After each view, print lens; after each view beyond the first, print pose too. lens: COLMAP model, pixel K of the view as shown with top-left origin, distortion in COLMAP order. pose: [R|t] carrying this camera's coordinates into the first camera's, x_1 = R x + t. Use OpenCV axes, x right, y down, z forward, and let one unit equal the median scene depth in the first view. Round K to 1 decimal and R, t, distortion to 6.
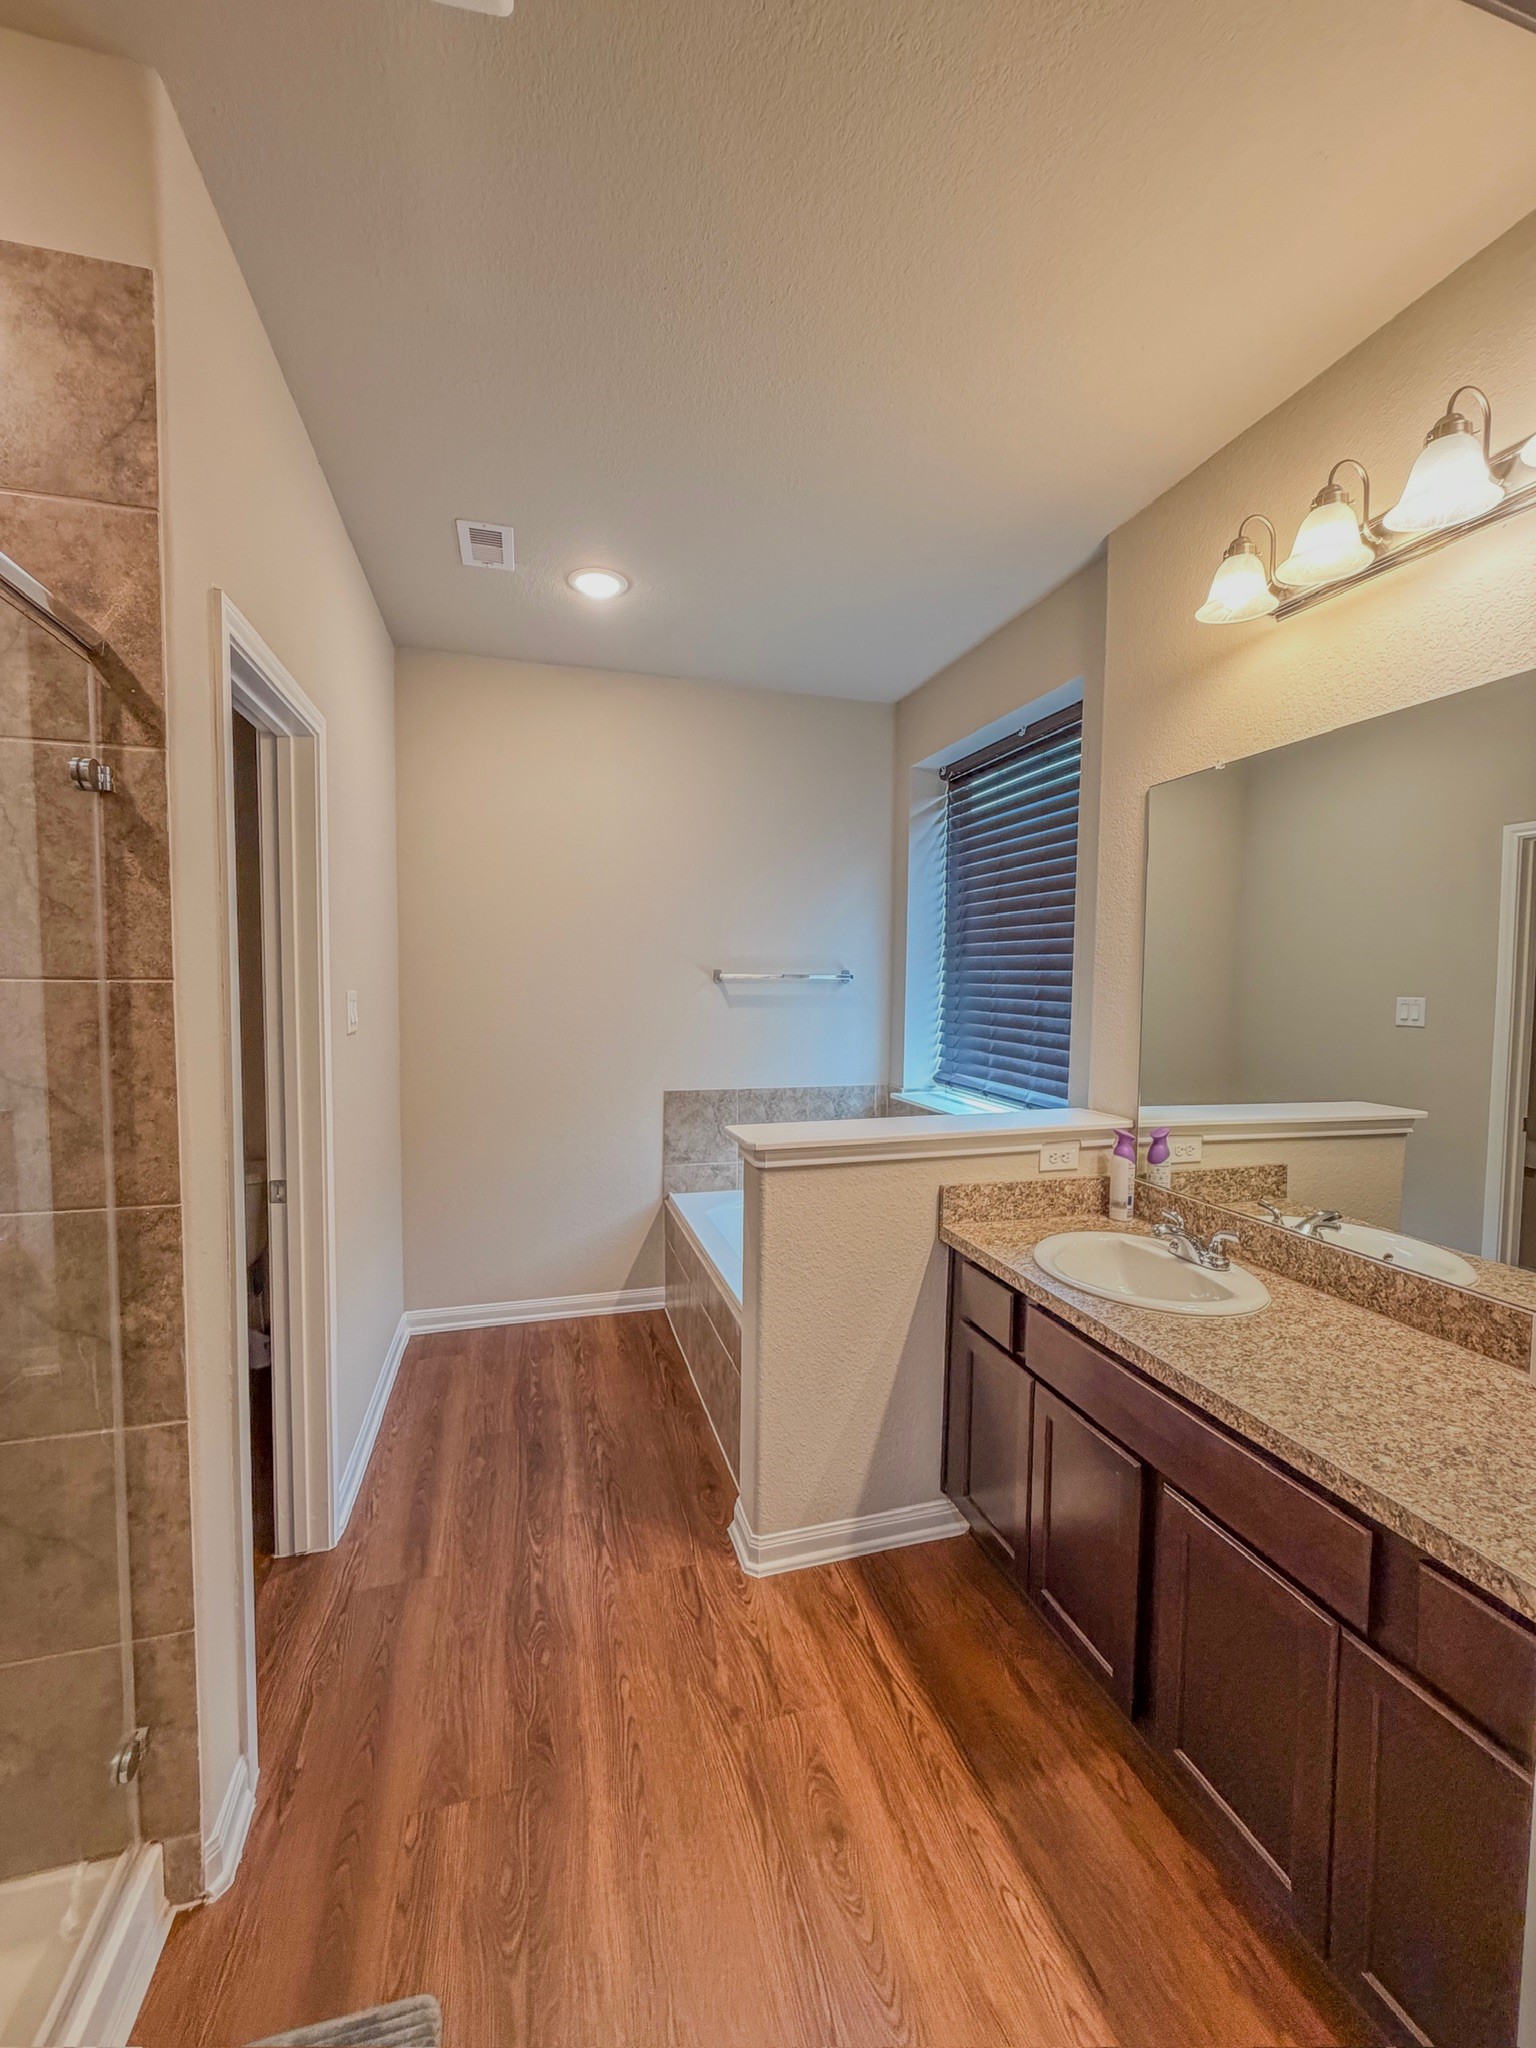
lens RADIAL K [[825.7, 0, 768.4], [0, 825.7, 1021.3], [0, 0, 1]] dist [0.000337, 0.000617]
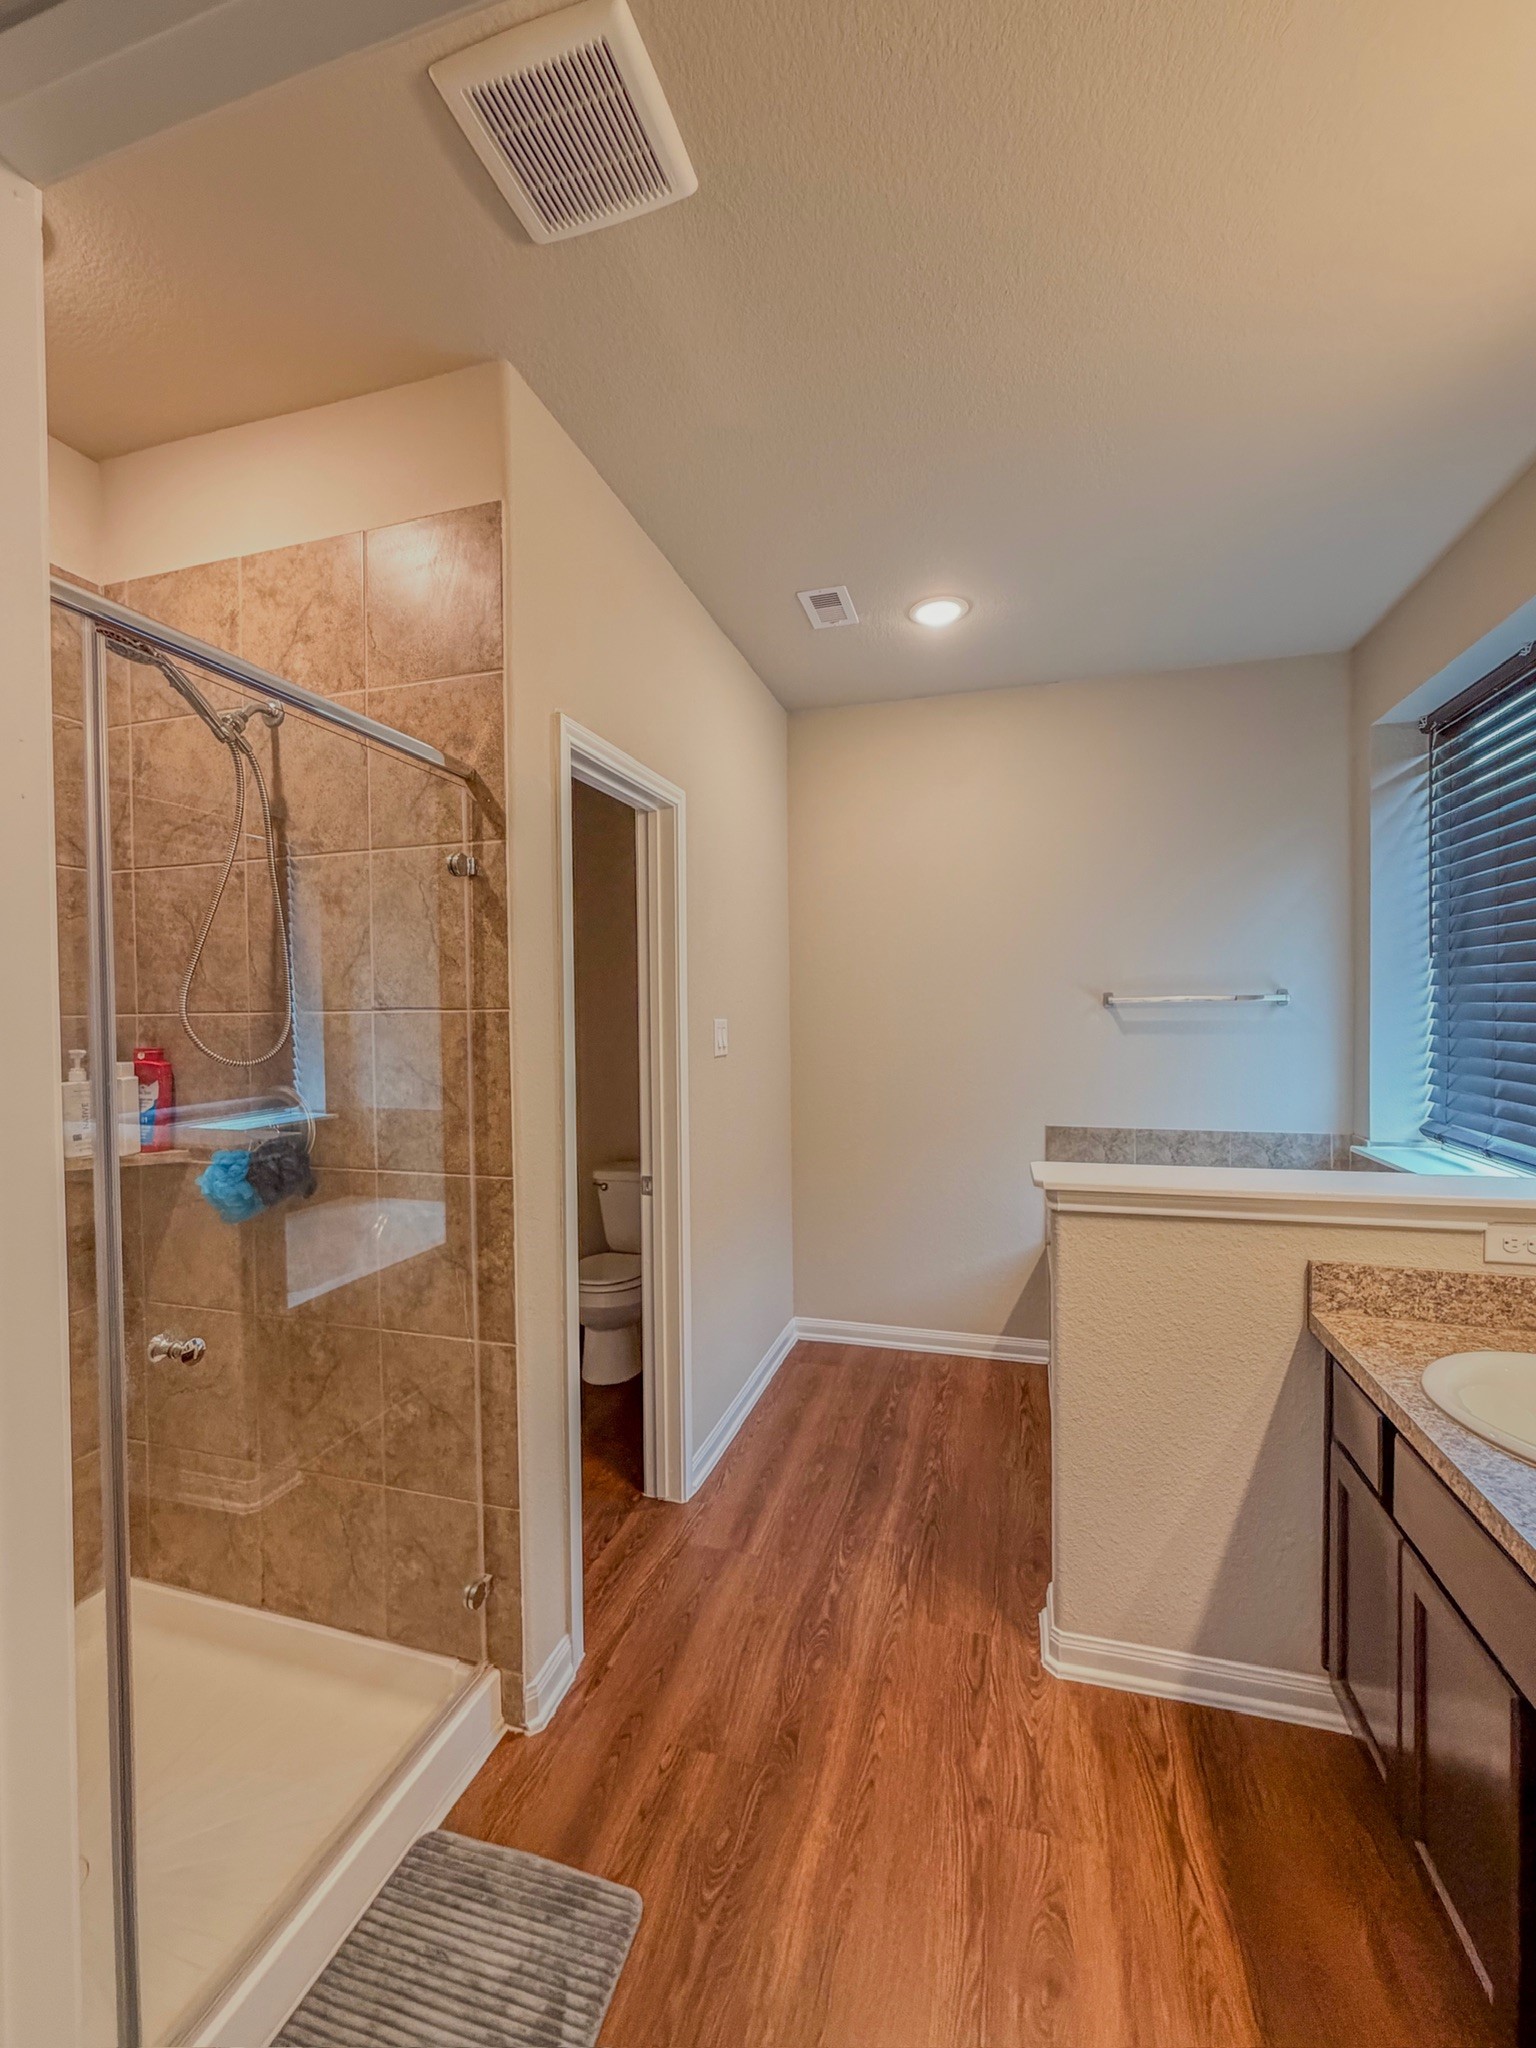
lens RADIAL K [[825.7, 0, 690.2], [0, 825.7, 1018.6], [0, 0, 1]] dist [0.000337, 0.000617]
pose [[0.838320, -0.010112, -0.545085, 0.165692], [-0.010848, 0.999321, -0.035222, 0.005851], [0.545071, 0.035441, 0.837640, 0.024054]]
